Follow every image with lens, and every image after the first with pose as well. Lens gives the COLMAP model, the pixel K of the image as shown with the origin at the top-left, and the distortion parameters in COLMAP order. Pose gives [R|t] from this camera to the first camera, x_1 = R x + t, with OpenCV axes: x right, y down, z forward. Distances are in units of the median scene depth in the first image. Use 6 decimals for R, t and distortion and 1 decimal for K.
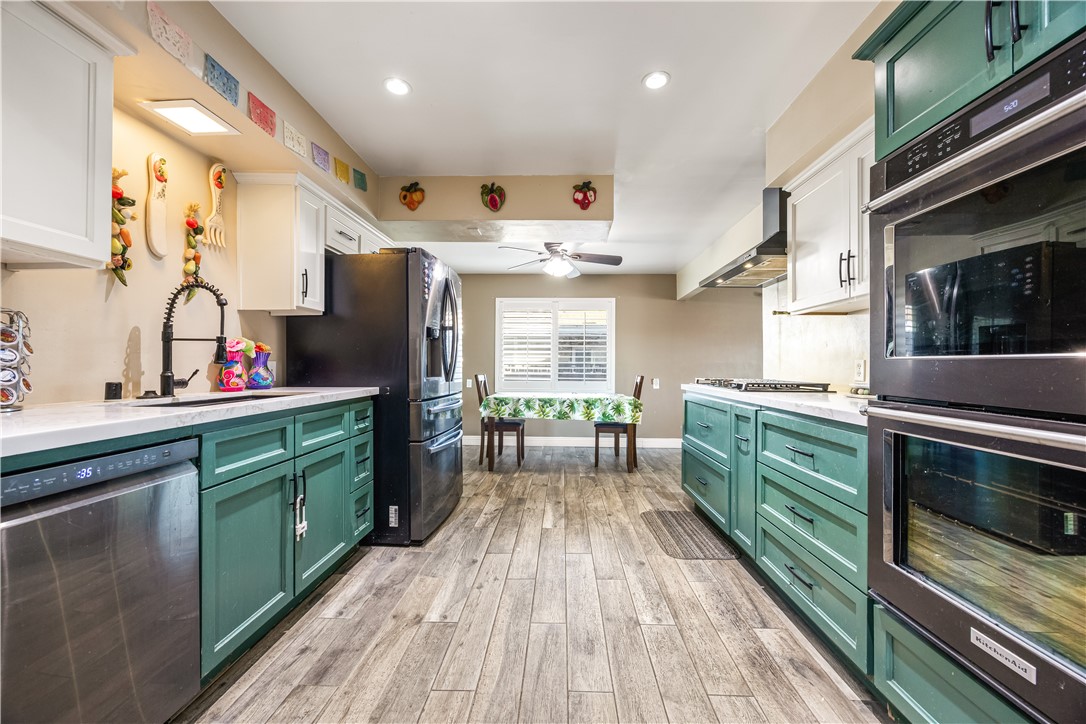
lens RADIAL K [[417.1, 0, 545.5], [0, 417.1, 367.8], [0, 0, 1]] dist [-0.001548, -0.000191]
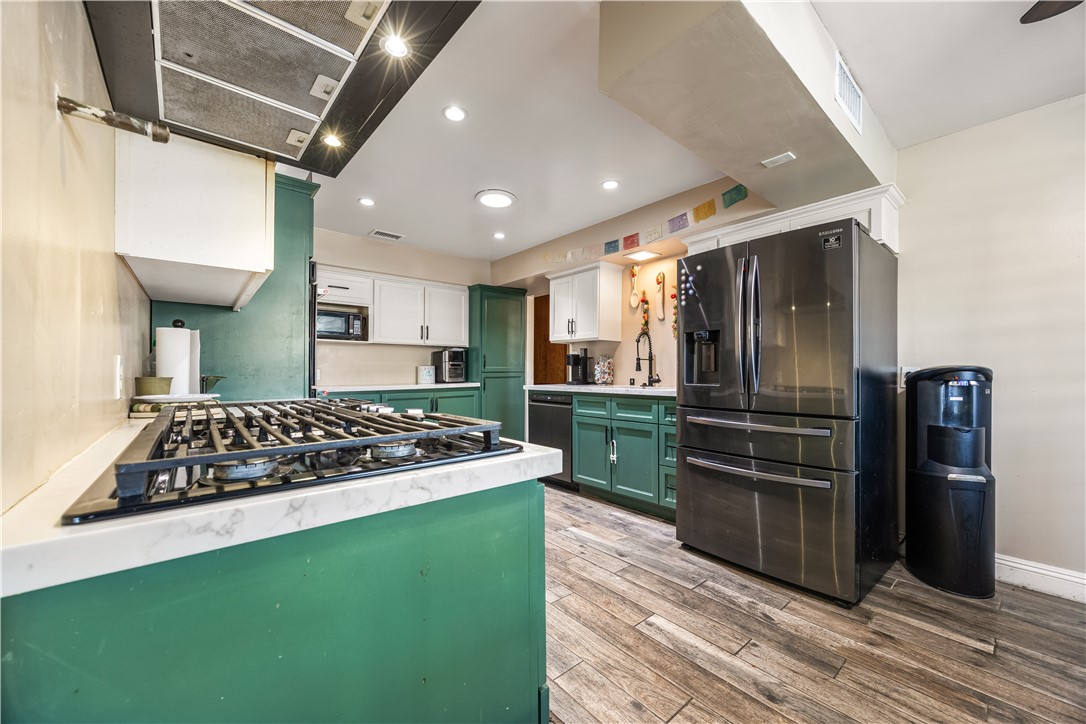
lens RADIAL K [[417.1, 0, 545.5], [0, 417.1, 367.8], [0, 0, 1]] dist [-0.001548, -0.000191]
pose [[-0.741263, -0.010671, -0.671129, 0.713403], [-0.007166, 0.999942, -0.007984, -0.003937], [0.671176, -0.001109, -0.741297, 1.708419]]
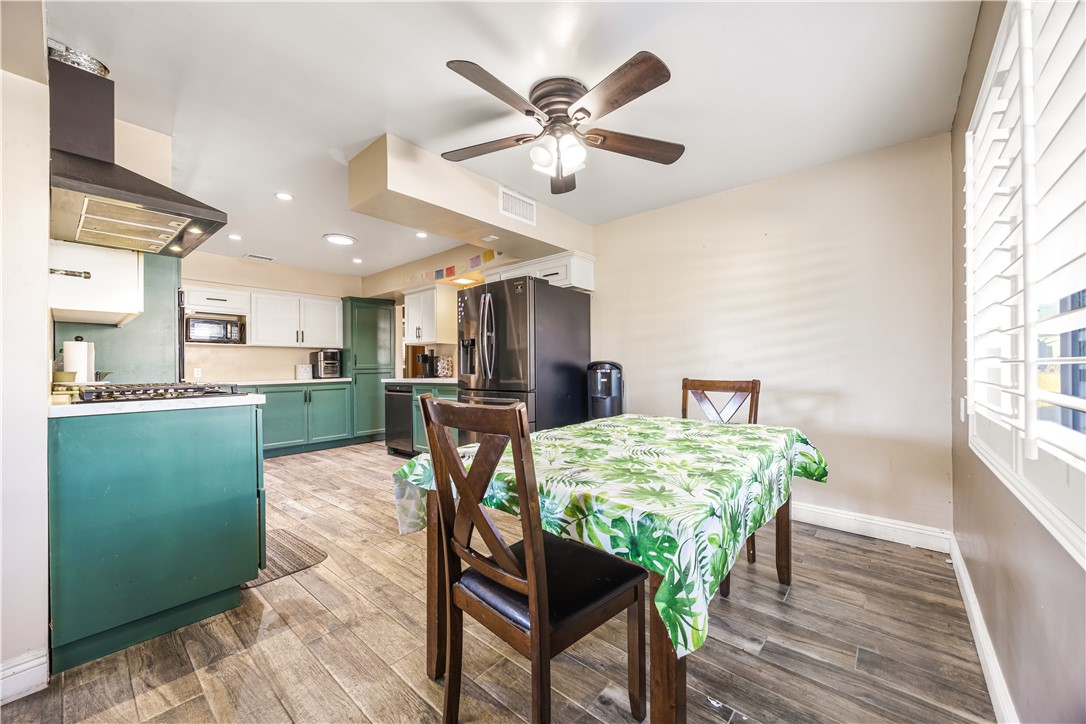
lens RADIAL K [[417.1, 0, 545.5], [0, 417.1, 367.8], [0, 0, 1]] dist [-0.001548, -0.000191]
pose [[-0.626554, 0.000400, -0.779378, 0.787873], [0.004023, 0.999988, -0.002721, 0.007024], [0.779368, -0.004840, -0.626548, 2.458652]]
